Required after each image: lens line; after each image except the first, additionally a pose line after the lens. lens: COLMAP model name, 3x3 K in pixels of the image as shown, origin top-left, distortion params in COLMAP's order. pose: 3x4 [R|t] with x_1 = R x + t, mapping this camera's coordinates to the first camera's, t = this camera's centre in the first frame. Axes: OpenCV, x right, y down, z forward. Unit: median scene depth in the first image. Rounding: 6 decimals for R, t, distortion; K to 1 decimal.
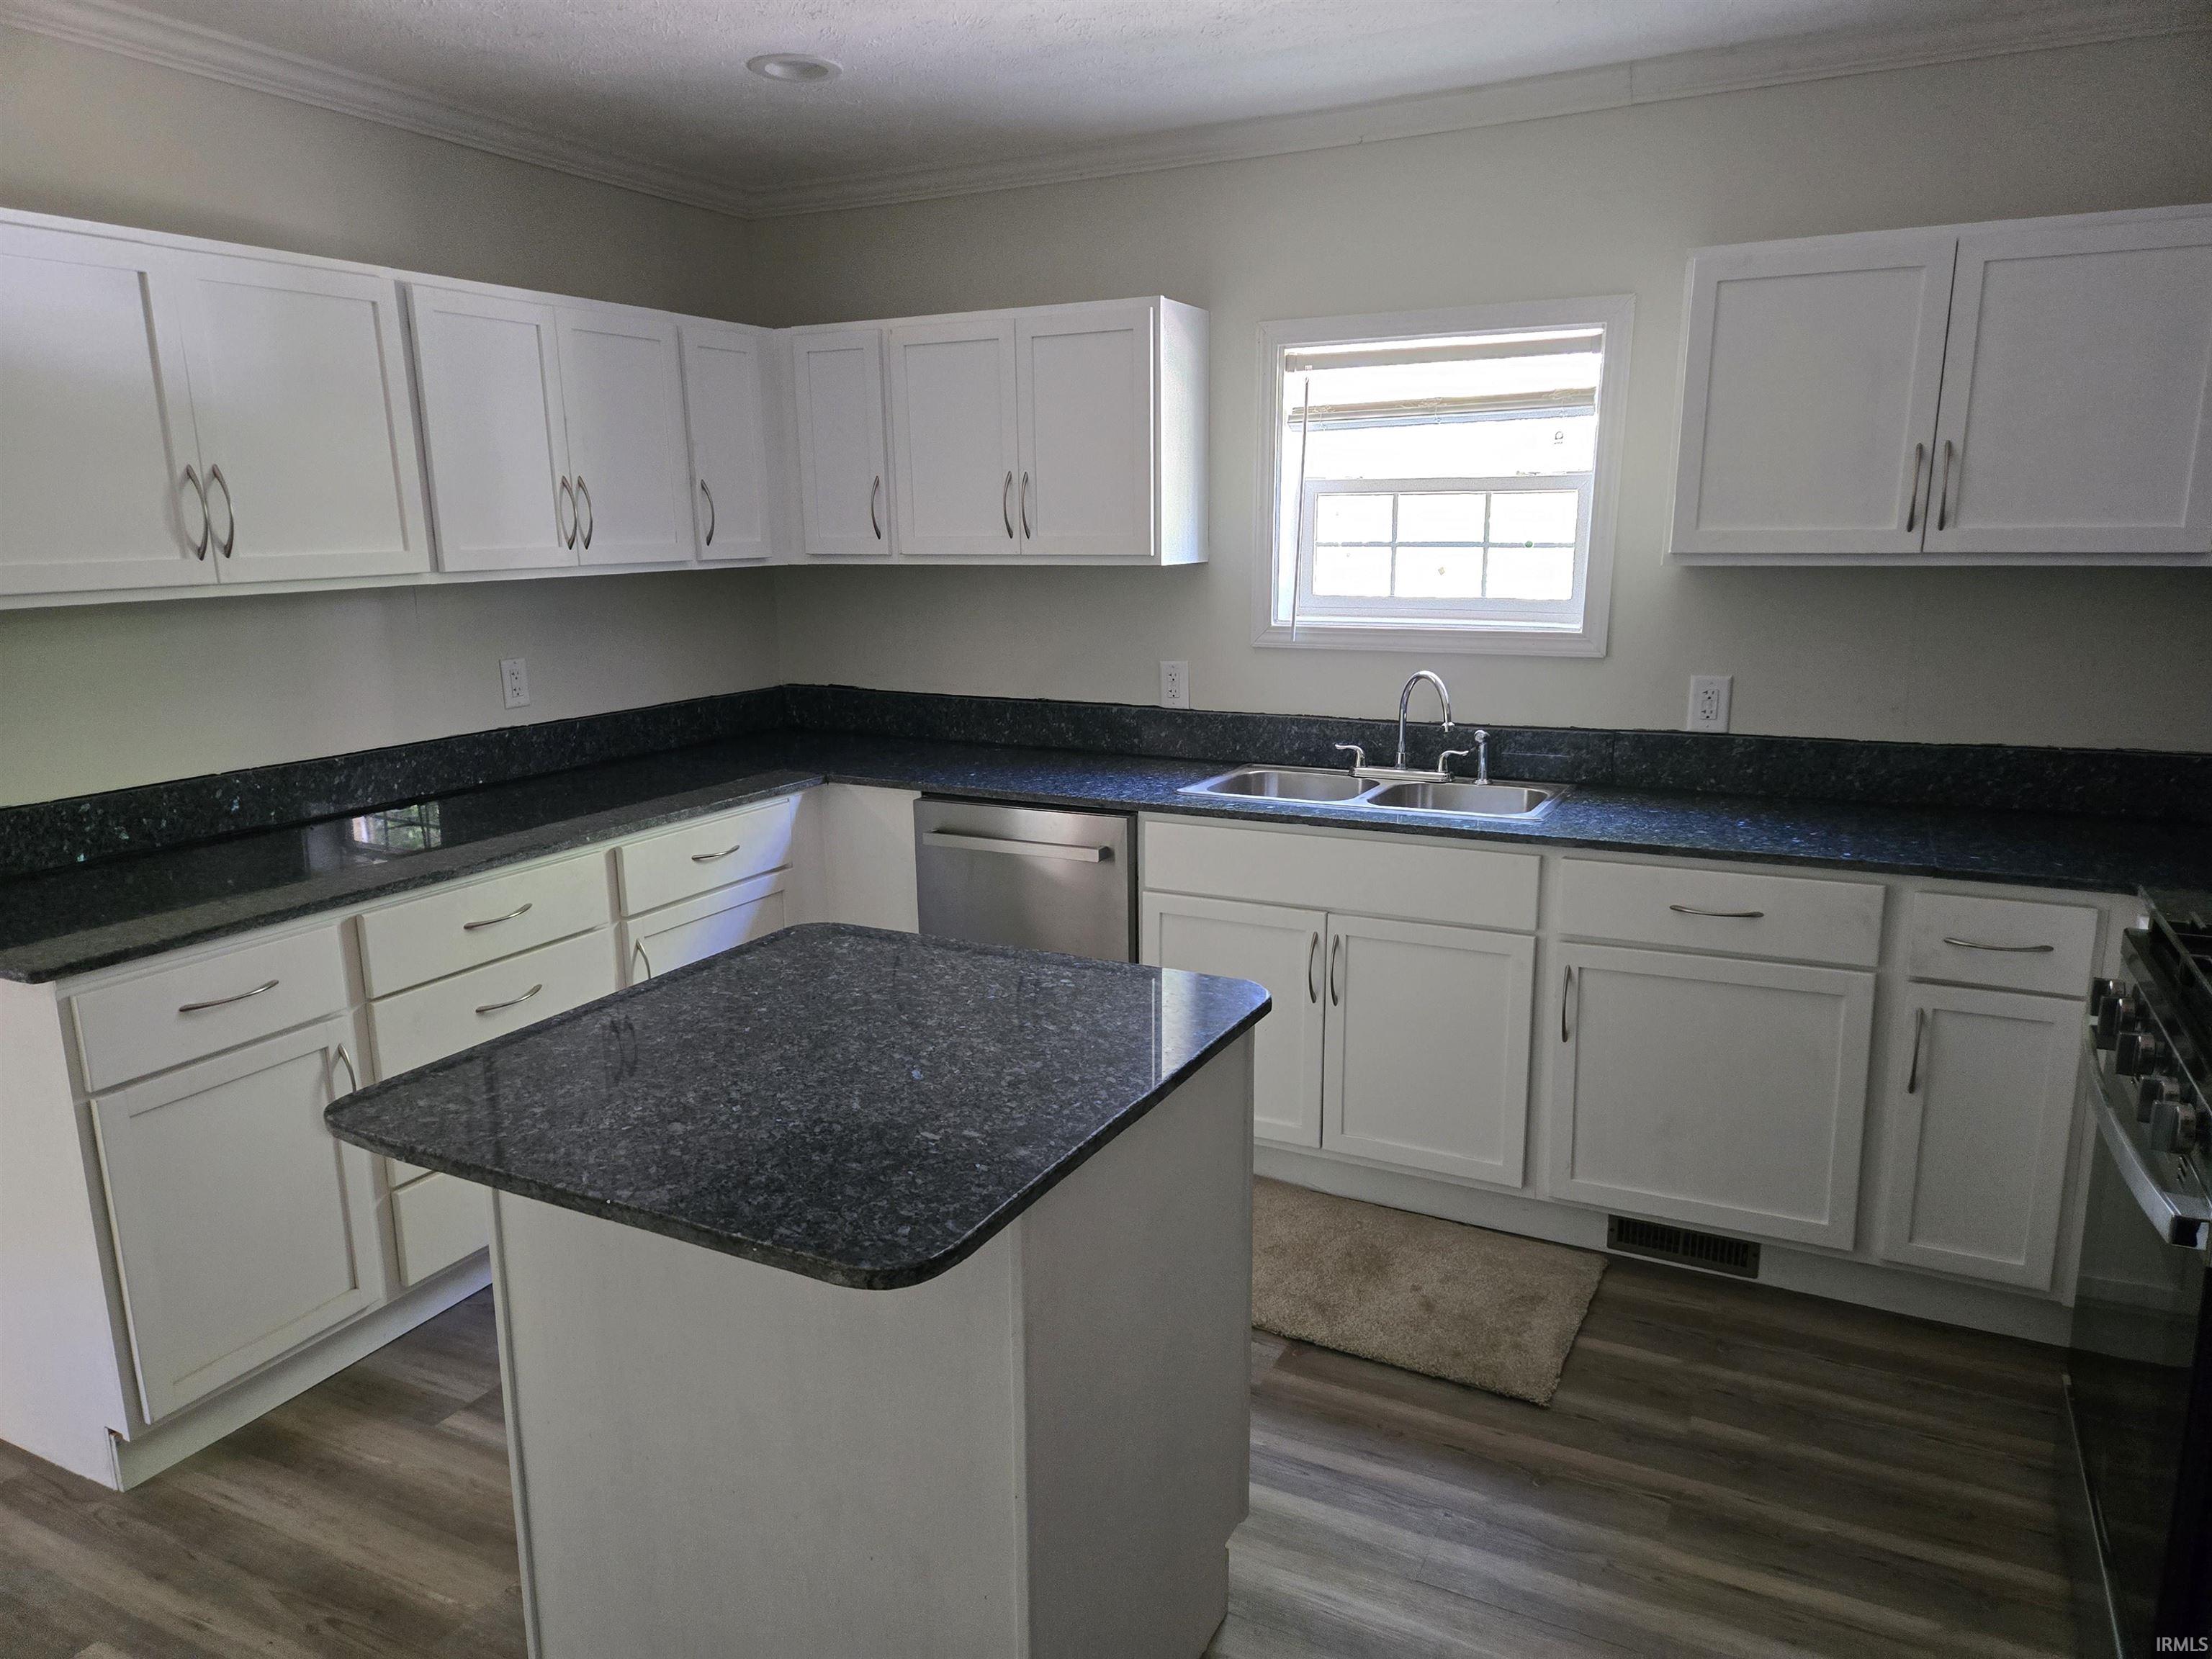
lens RADIAL K [[1487.4, 0, 1106.9], [0, 1487.4, 845.2], [0, 0, 1]] dist [0.043622, -0.014744]
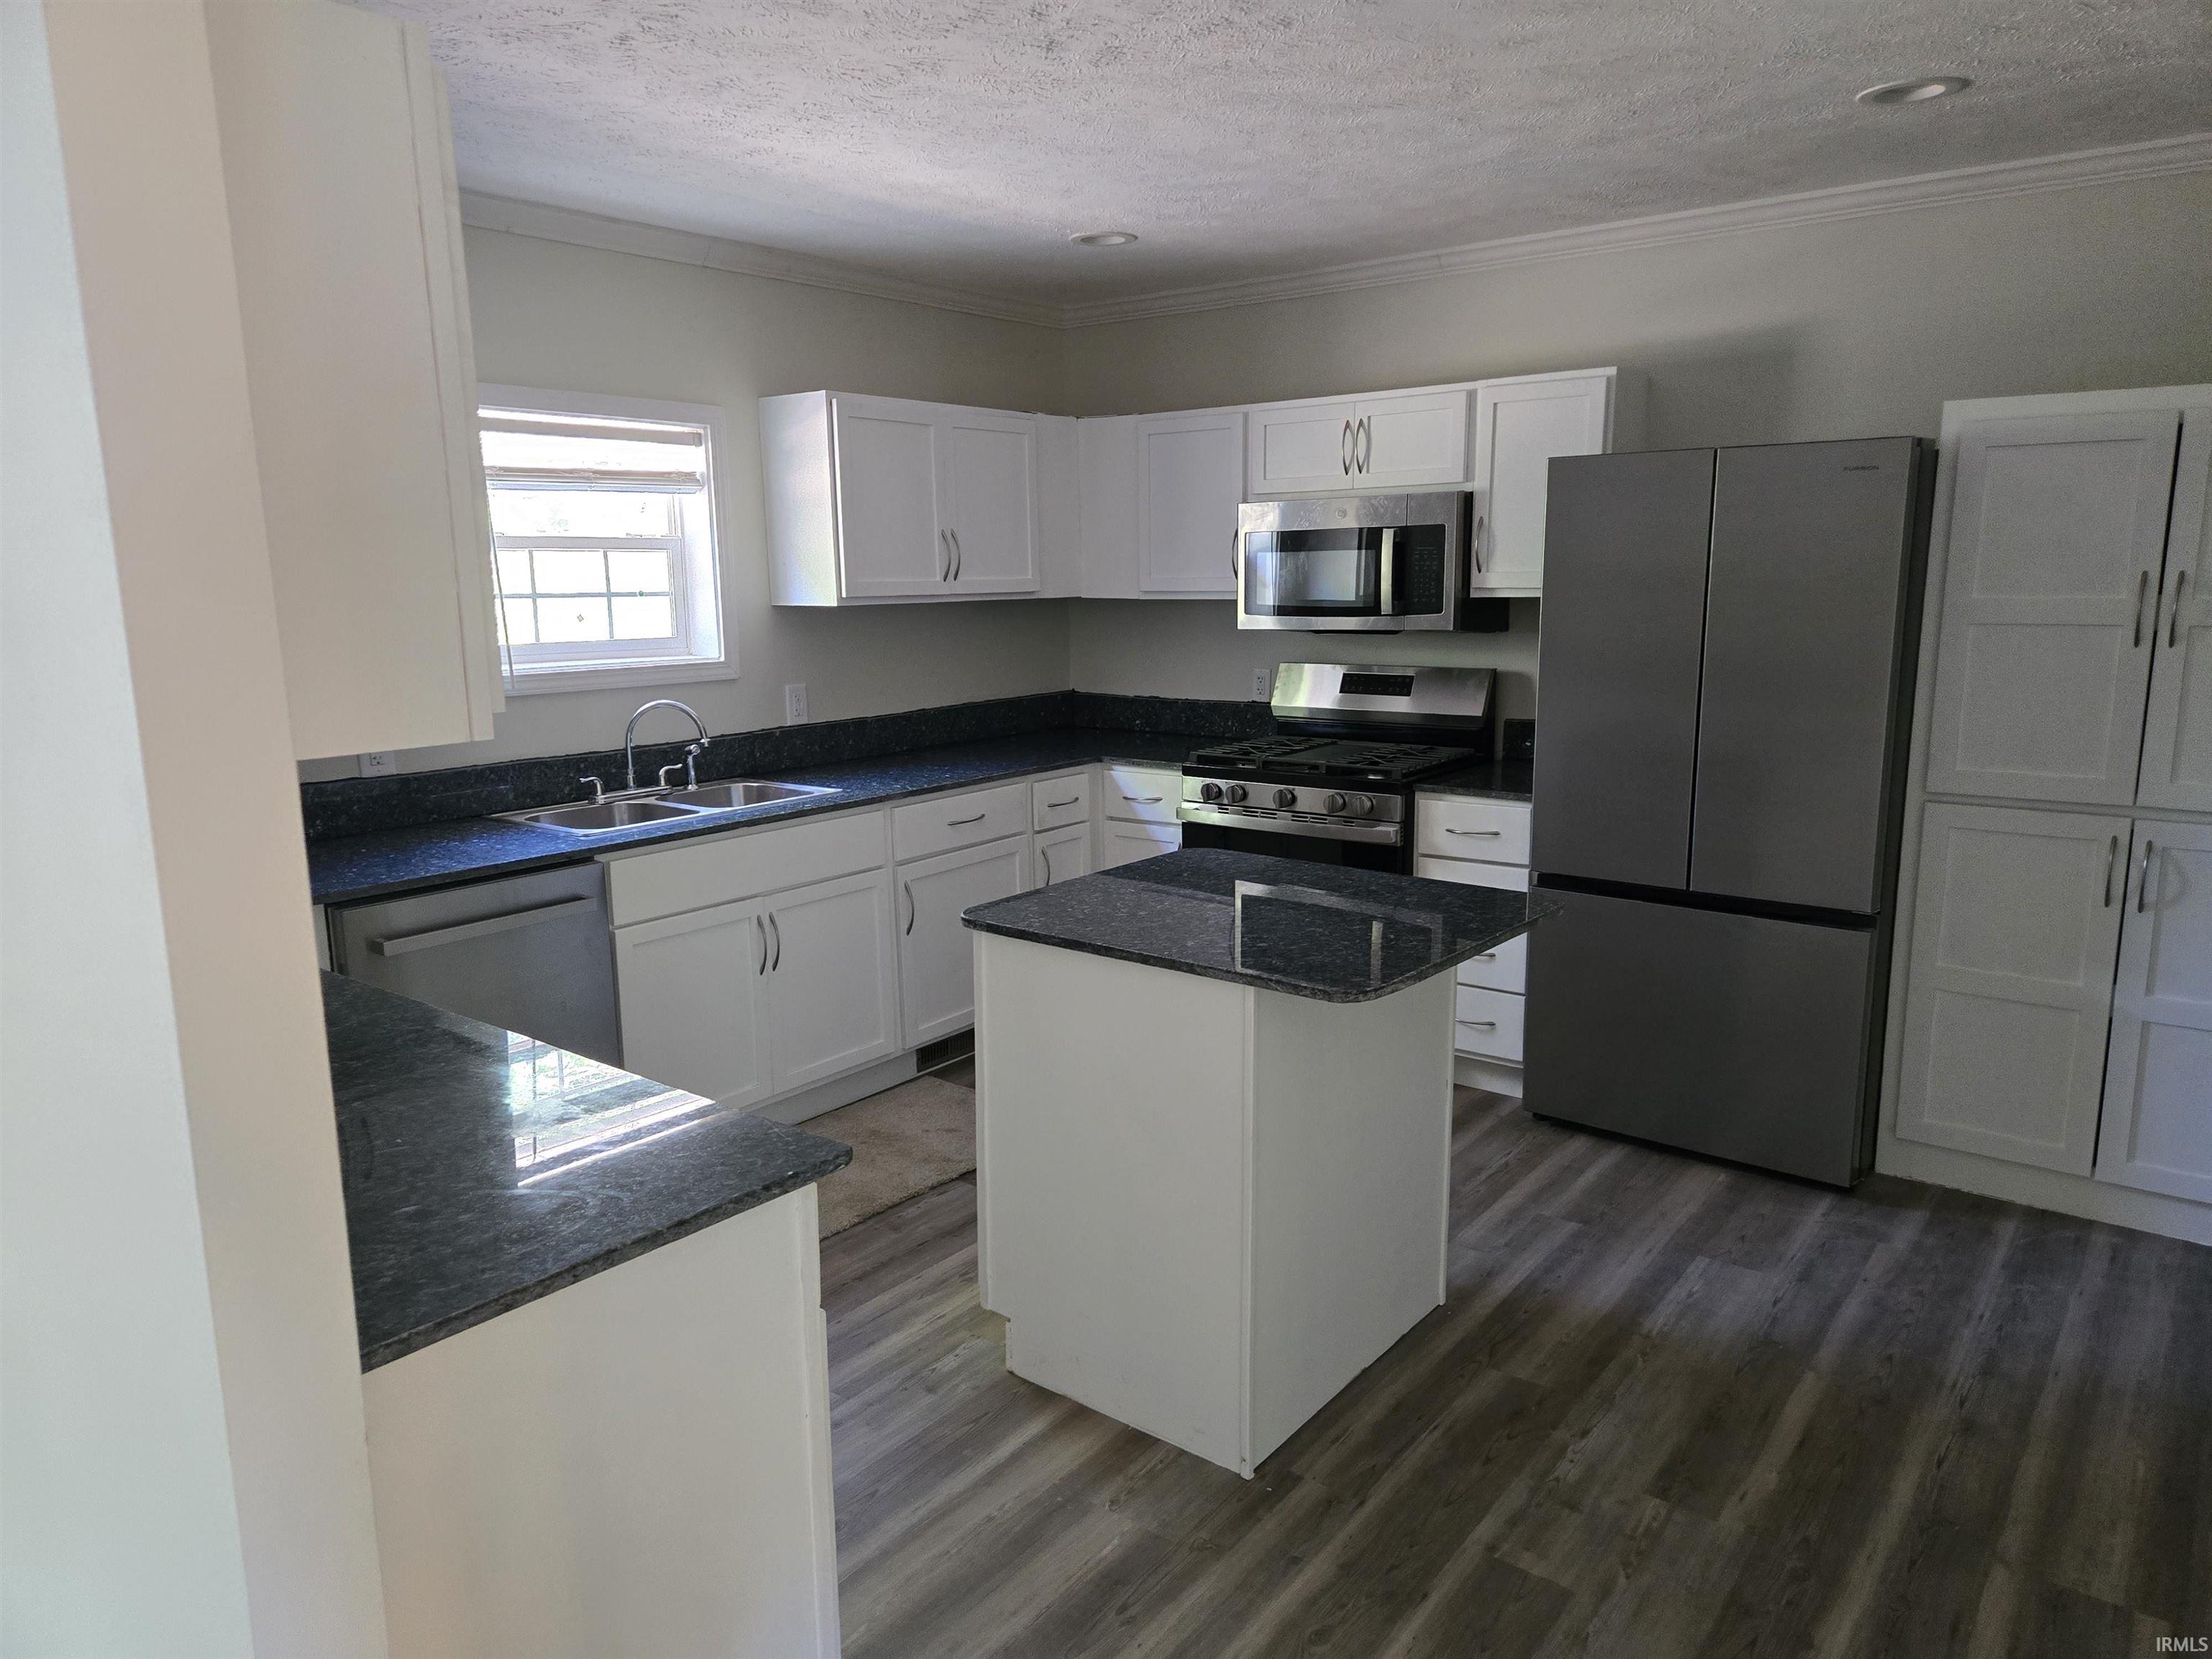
lens RADIAL K [[1487.4, 0, 1116.5], [0, 1487.4, 822.3], [0, 0, 1]] dist [0.043622, -0.014744]
pose [[0.187806, -0.157317, 0.969526, -0.859463], [0.217586, 0.969228, 0.115120, -0.079535], [-0.957802, 0.189335, 0.216257, 0.414403]]
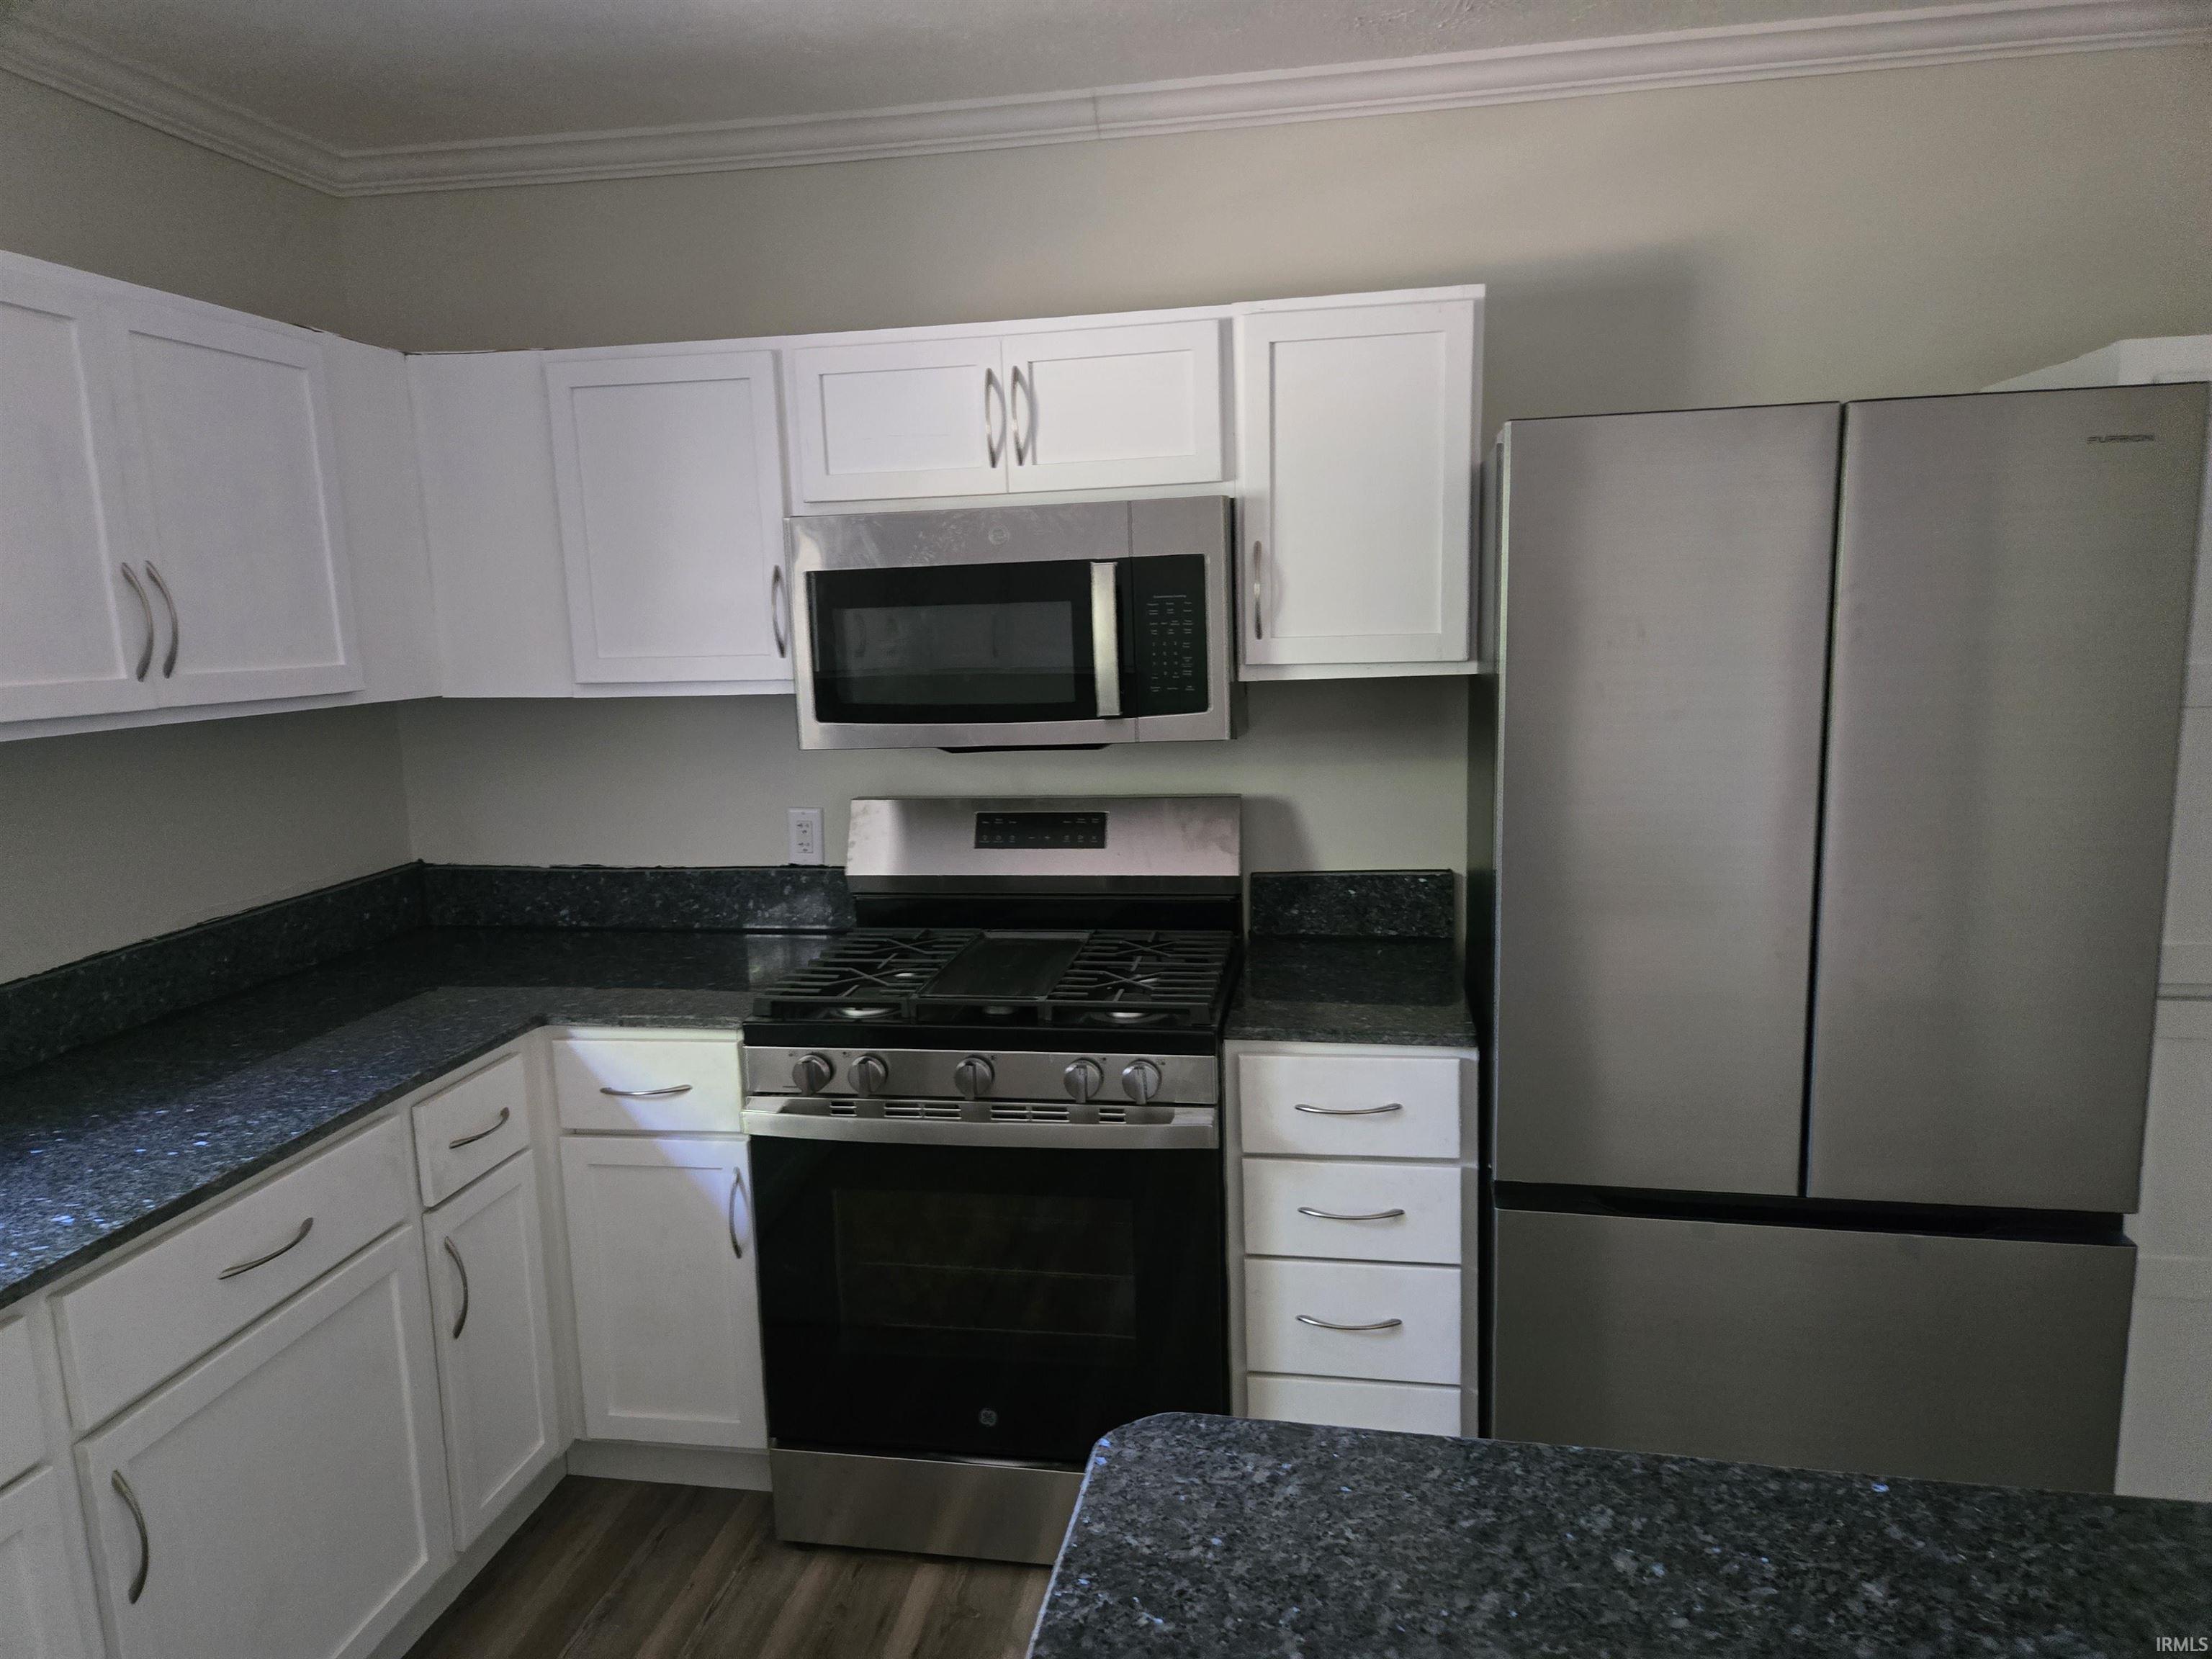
lens RADIAL K [[1487.4, 0, 1092.8], [0, 1487.4, 833.4], [0, 0, 1]] dist [0.043622, -0.014744]
pose [[-0.293828, -0.124841, 0.947671, -0.562763], [0.233392, 0.952056, 0.197782, -0.109328], [-0.926927, 0.279293, -0.250604, 0.517370]]
